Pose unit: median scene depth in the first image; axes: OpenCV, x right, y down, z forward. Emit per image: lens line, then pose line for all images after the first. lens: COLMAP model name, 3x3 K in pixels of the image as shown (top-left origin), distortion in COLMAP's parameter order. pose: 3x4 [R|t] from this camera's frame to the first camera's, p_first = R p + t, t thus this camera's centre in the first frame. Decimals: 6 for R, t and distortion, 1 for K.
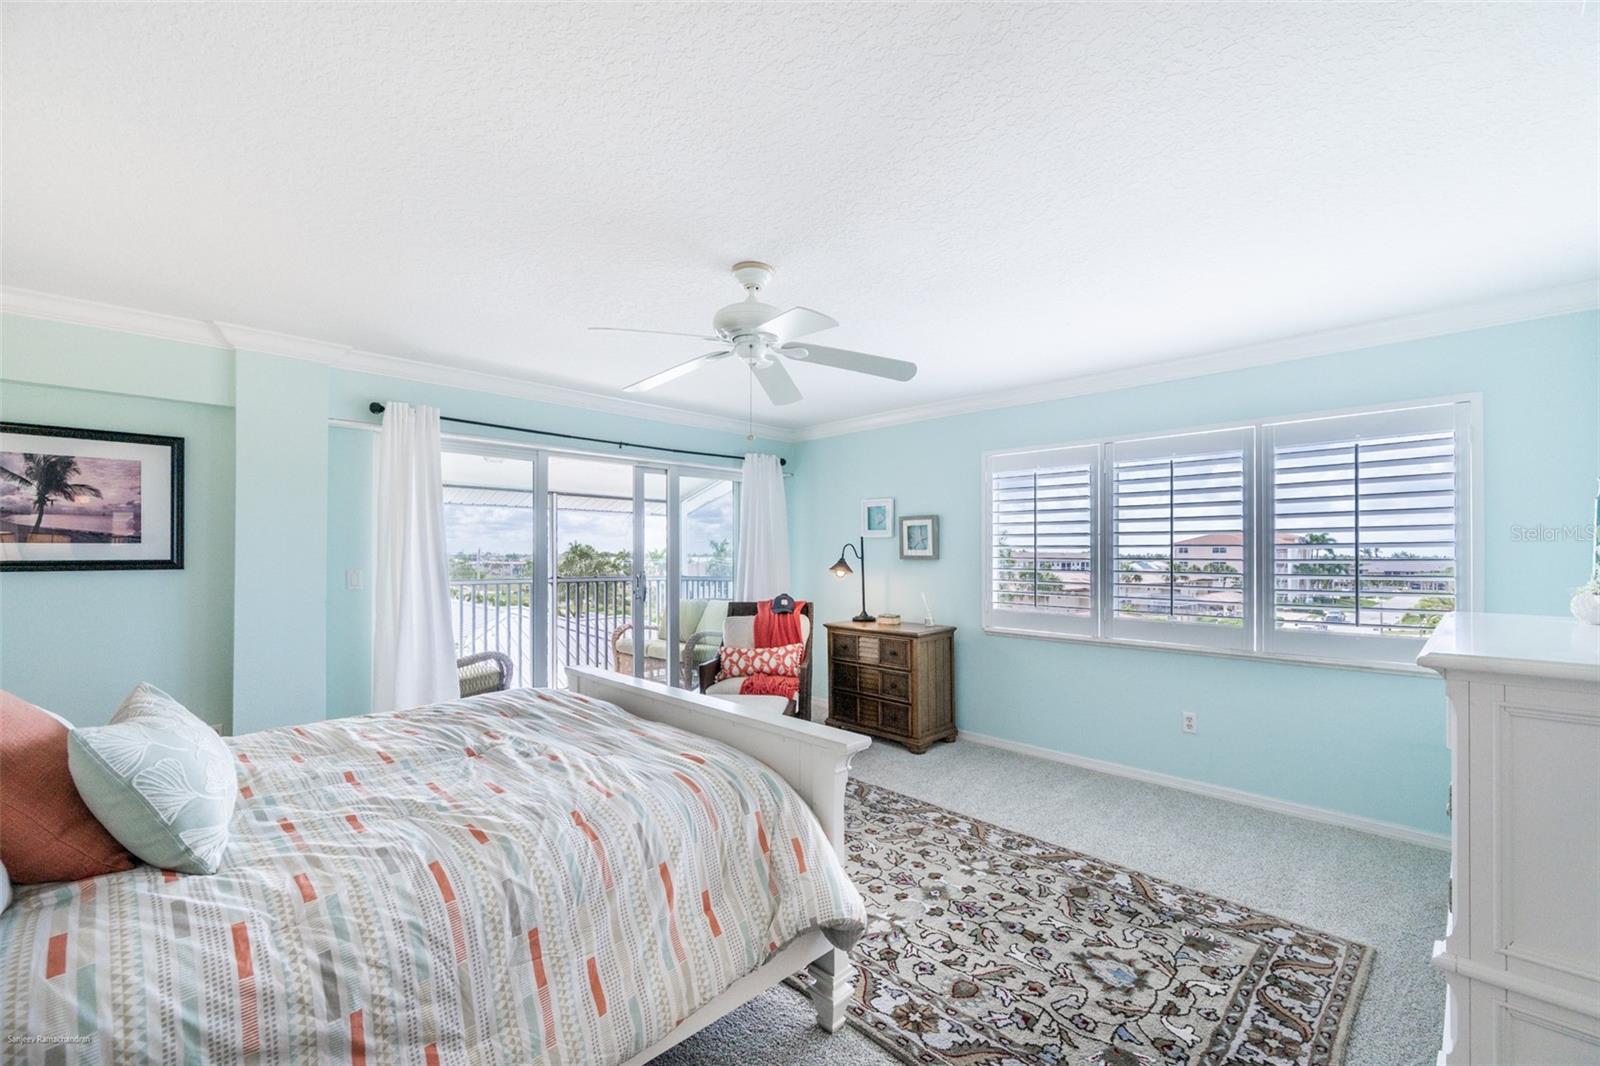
lens RADIAL K [[656.5, 0, 760.2], [0, 656.5, 548.5], [0, 0, 1]] dist [-0.009744, 0.000044]
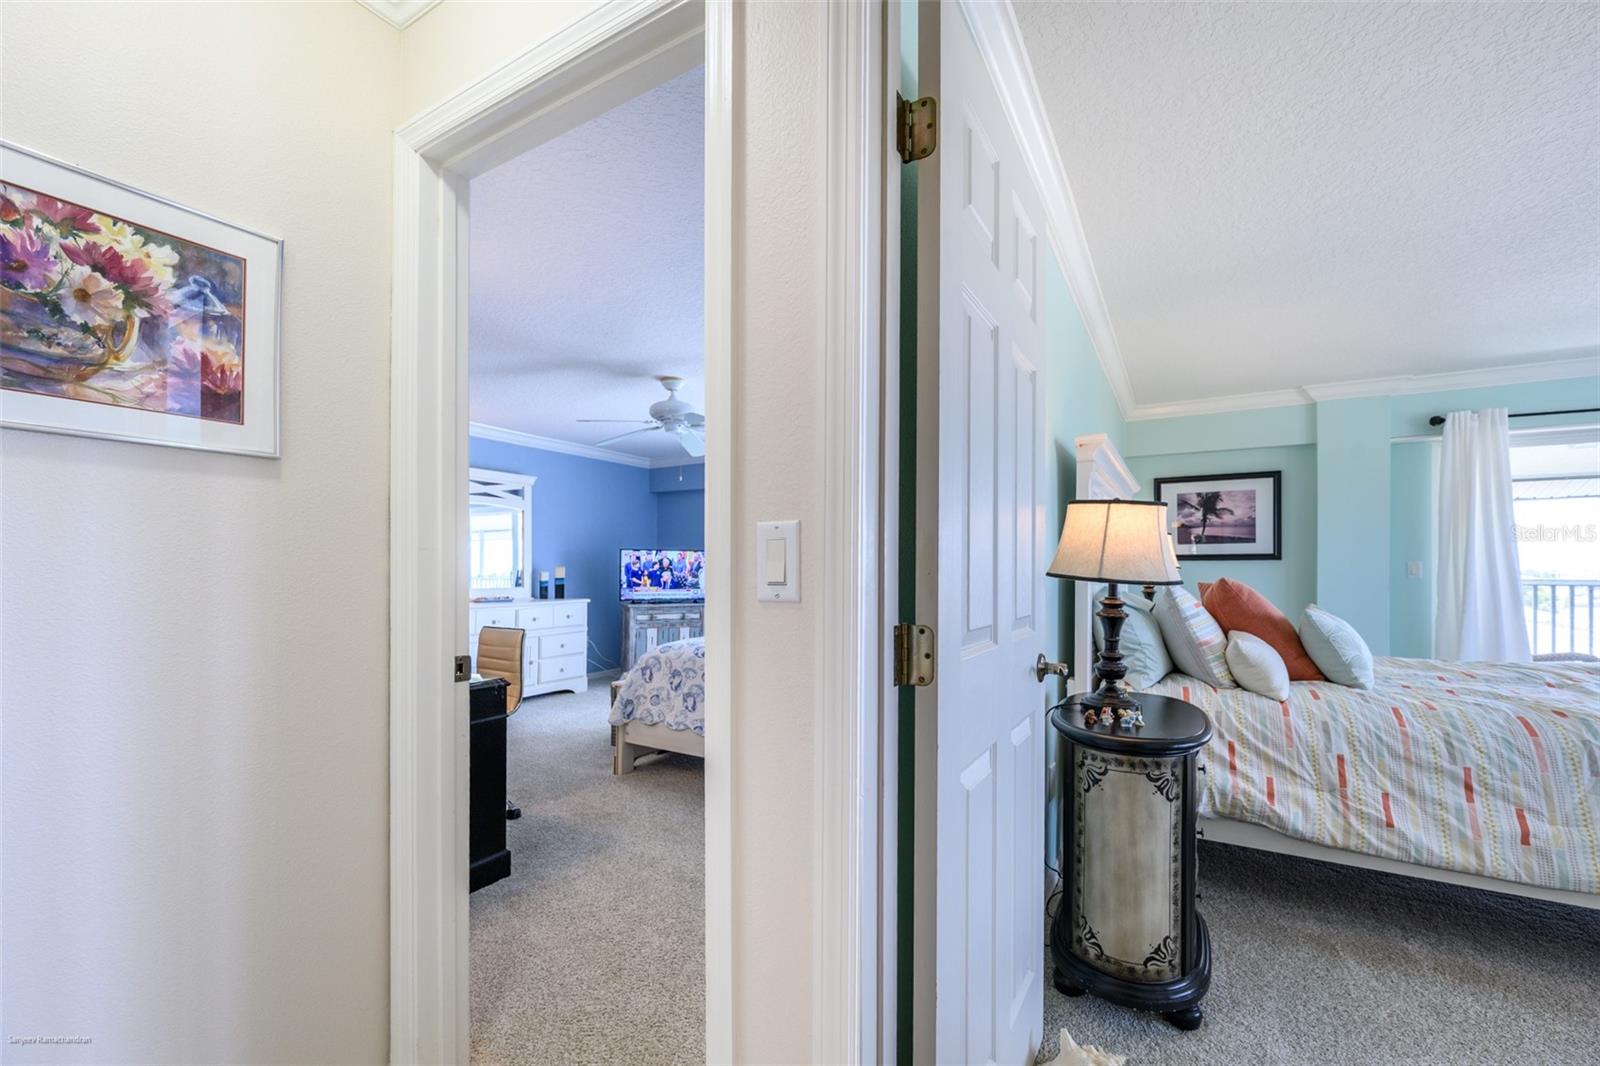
lens RADIAL K [[643.0, 0, 838.4], [0, 643.0, 567.1], [0, 0, 1]] dist [0.001339, 0.000391]
pose [[0.315657, -0.001715, -0.948872, 0.199529], [0.005977, 0.999982, 0.000182, 0.046673], [0.948855, -0.005729, 0.315661, -0.457532]]
